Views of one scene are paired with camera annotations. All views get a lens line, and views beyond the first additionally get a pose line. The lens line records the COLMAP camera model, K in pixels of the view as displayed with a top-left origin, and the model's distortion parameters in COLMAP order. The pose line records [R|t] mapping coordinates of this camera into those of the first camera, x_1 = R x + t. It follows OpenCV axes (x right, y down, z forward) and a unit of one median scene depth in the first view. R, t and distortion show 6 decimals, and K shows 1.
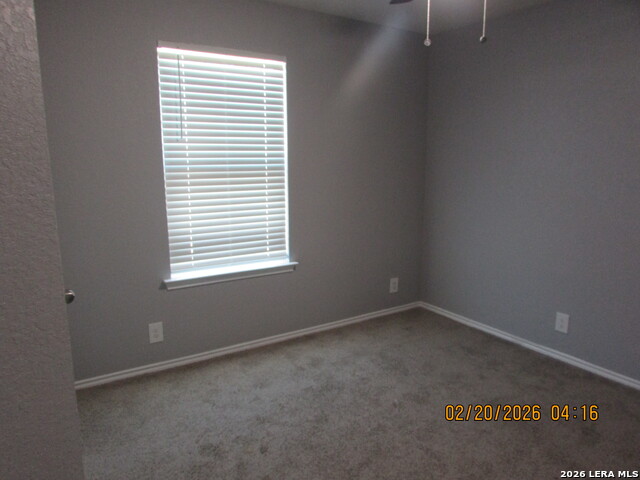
lens RADIAL K [[459.7, 0, 324.6], [0, 459.7, 239.9], [0, 0, 1]] dist [-0.034914, 0.018527]
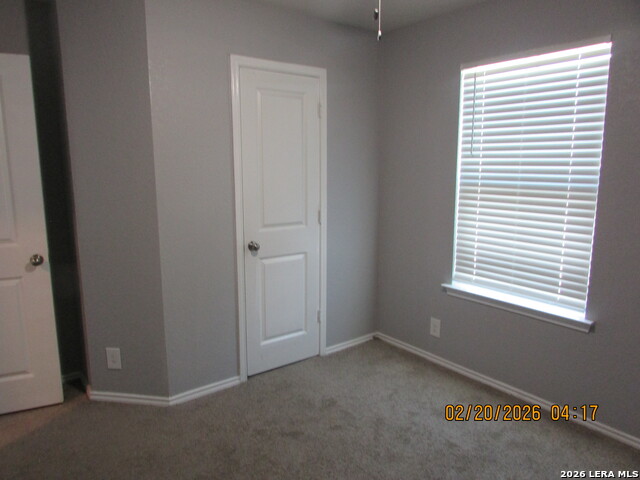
lens RADIAL K [[459.7, 0, 296.9], [0, 459.7, 240.6], [0, 0, 1]] dist [-0.034914, 0.018527]
pose [[0.044651, 0.169008, -0.984603, 0.670147], [-0.177759, 0.971202, 0.158646, -0.118663], [0.983061, 0.167938, 0.073407, 0.541230]]
